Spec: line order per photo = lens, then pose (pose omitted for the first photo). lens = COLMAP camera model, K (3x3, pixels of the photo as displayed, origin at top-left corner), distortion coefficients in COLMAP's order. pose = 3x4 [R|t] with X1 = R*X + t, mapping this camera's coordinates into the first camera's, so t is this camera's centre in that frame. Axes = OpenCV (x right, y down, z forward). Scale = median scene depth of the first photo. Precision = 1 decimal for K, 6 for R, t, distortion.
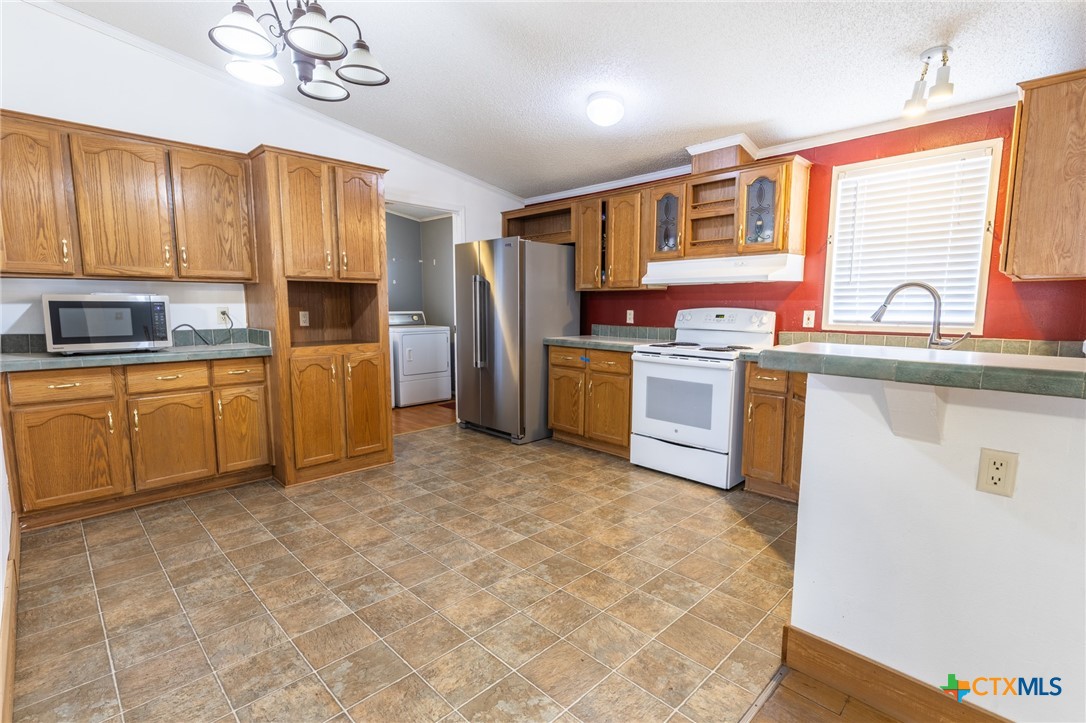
lens RADIAL K [[497.7, 0, 532.5], [0, 497.7, 364.5], [0, 0, 1]] dist [0.005600, -0.000945]
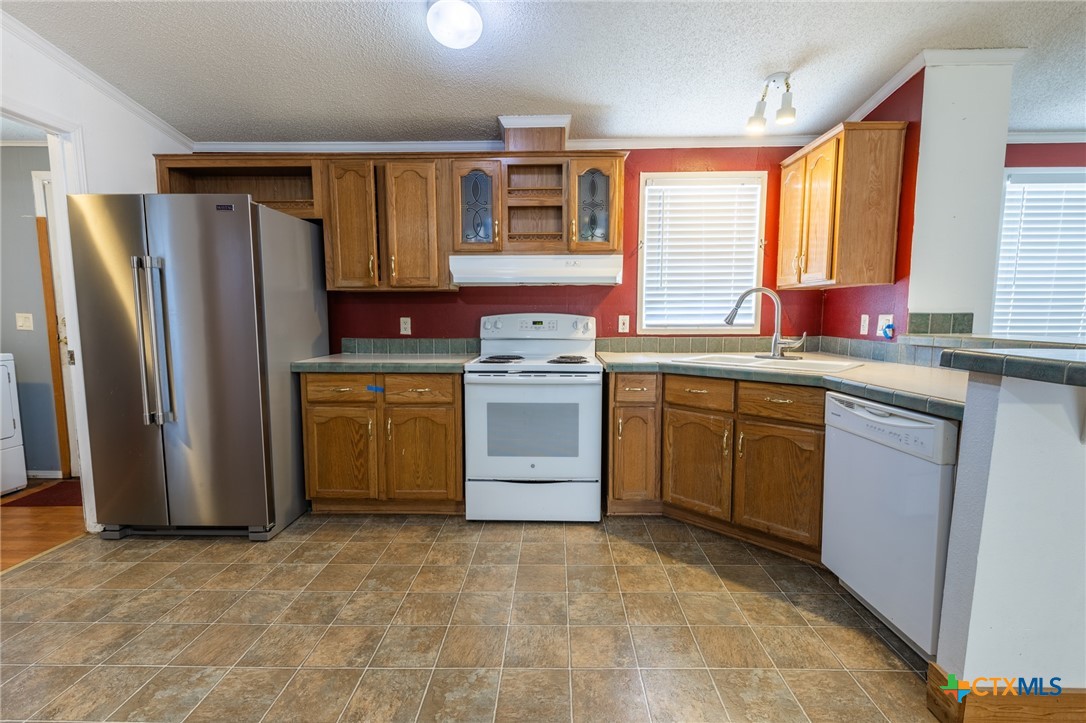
lens RADIAL K [[497.7, 0, 538.8], [0, 497.7, 362.8], [0, 0, 1]] dist [0.005600, -0.000945]
pose [[0.713756, -0.075365, 0.696328, -0.262973], [0.088229, 0.995949, 0.017356, -0.048089], [-0.694815, 0.049049, 0.717514, 0.427537]]
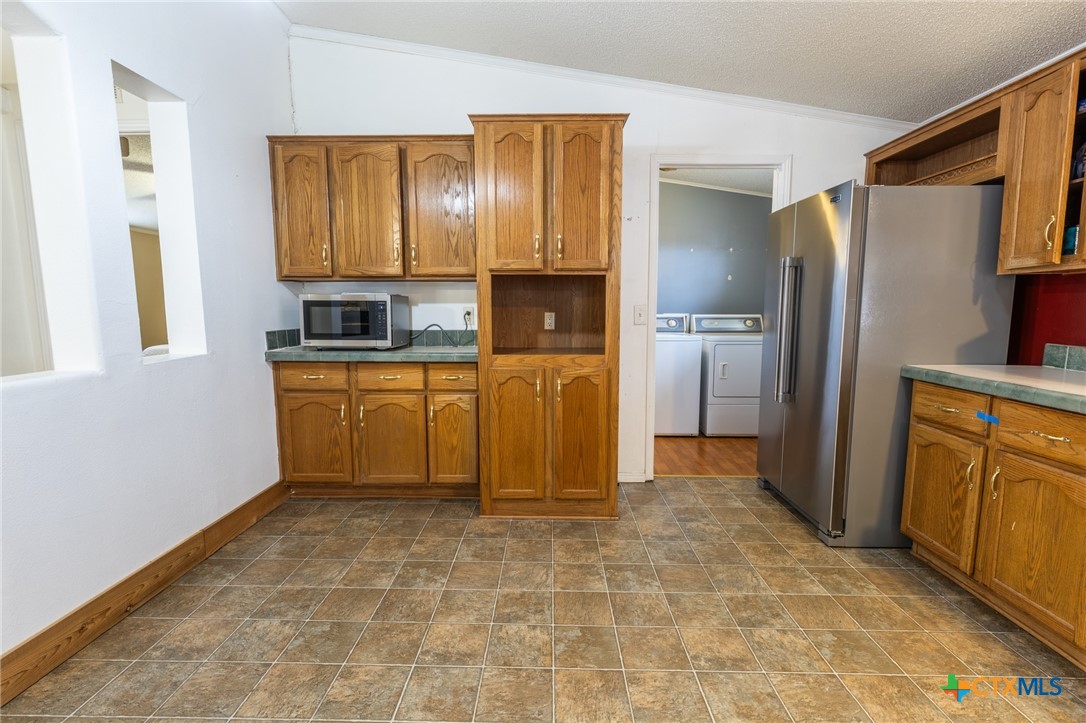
lens RADIAL K [[497.7, 0, 544.4], [0, 497.7, 363.4], [0, 0, 1]] dist [0.005600, -0.000945]
pose [[0.714444, 0.078006, -0.695331, 0.161766], [-0.084584, 0.996107, 0.024839, -0.047718], [0.694562, 0.041067, 0.718260, 0.460094]]
